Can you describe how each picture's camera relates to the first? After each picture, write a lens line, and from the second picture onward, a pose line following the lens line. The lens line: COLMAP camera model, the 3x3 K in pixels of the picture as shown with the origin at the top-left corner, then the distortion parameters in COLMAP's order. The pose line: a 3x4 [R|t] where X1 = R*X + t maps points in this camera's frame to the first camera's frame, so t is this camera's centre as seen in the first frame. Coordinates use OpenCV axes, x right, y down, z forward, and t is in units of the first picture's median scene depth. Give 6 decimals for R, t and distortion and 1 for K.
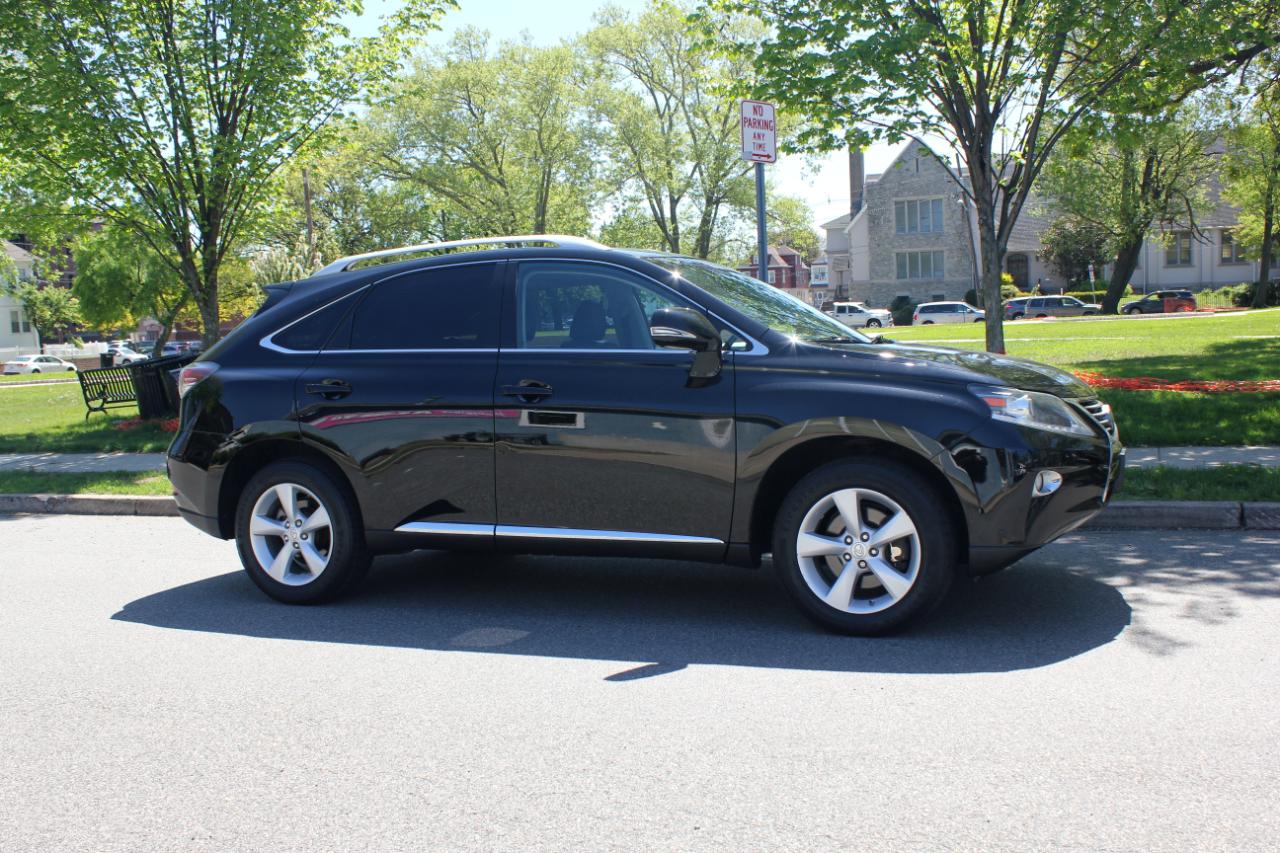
lens RADIAL K [[1266.1, 0, 652.8], [0, 1266.1, 429.4], [0, 0, 1]] dist [-0.140398, 0.159184]
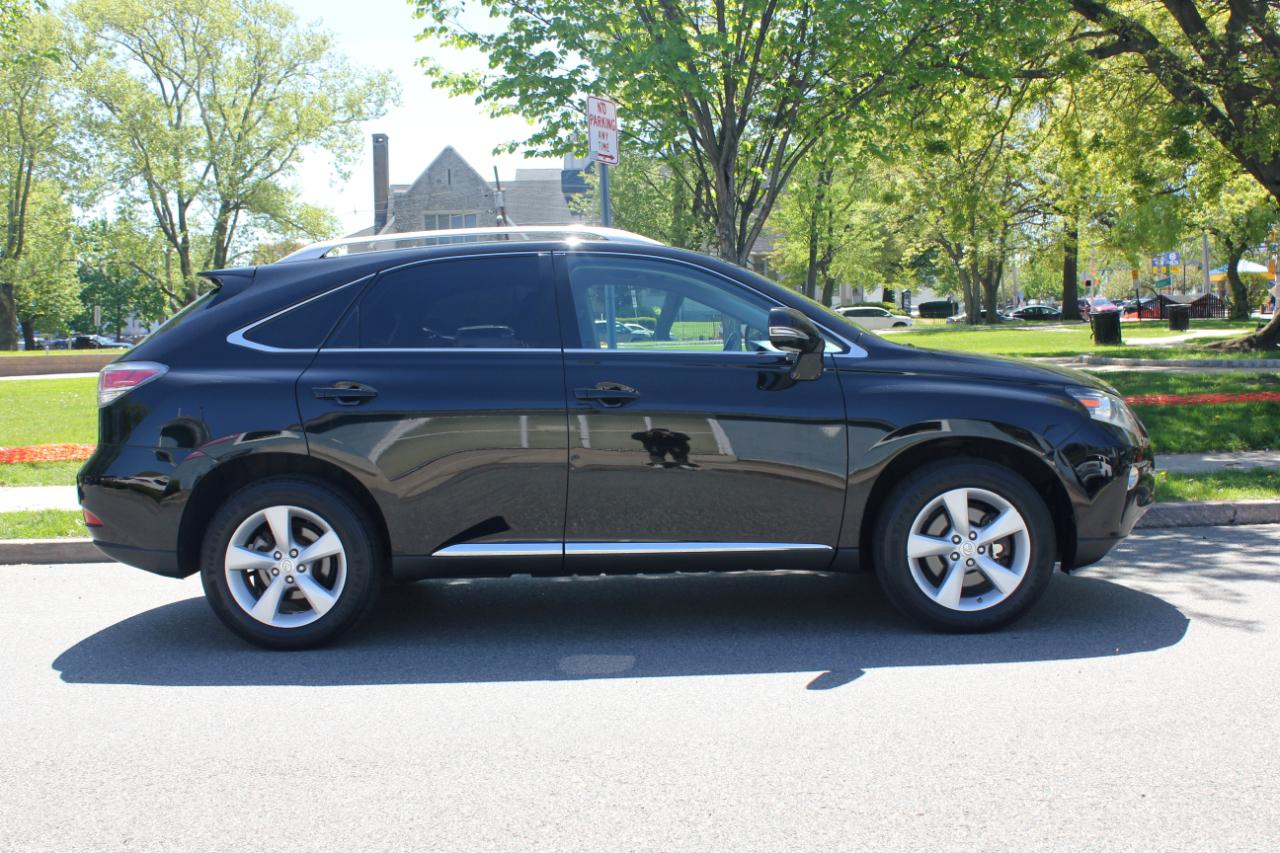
lens RADIAL K [[1383.0, 0, 655.9], [0, 1383.0, 434.3], [0, 0, 1]] dist [-0.127473, 0.173758]
pose [[0.926135, -0.008301, 0.377101, -0.386752], [0.016525, 0.999691, -0.018578, 0.015533], [-0.376830, 0.023437, 0.925986, 0.048469]]
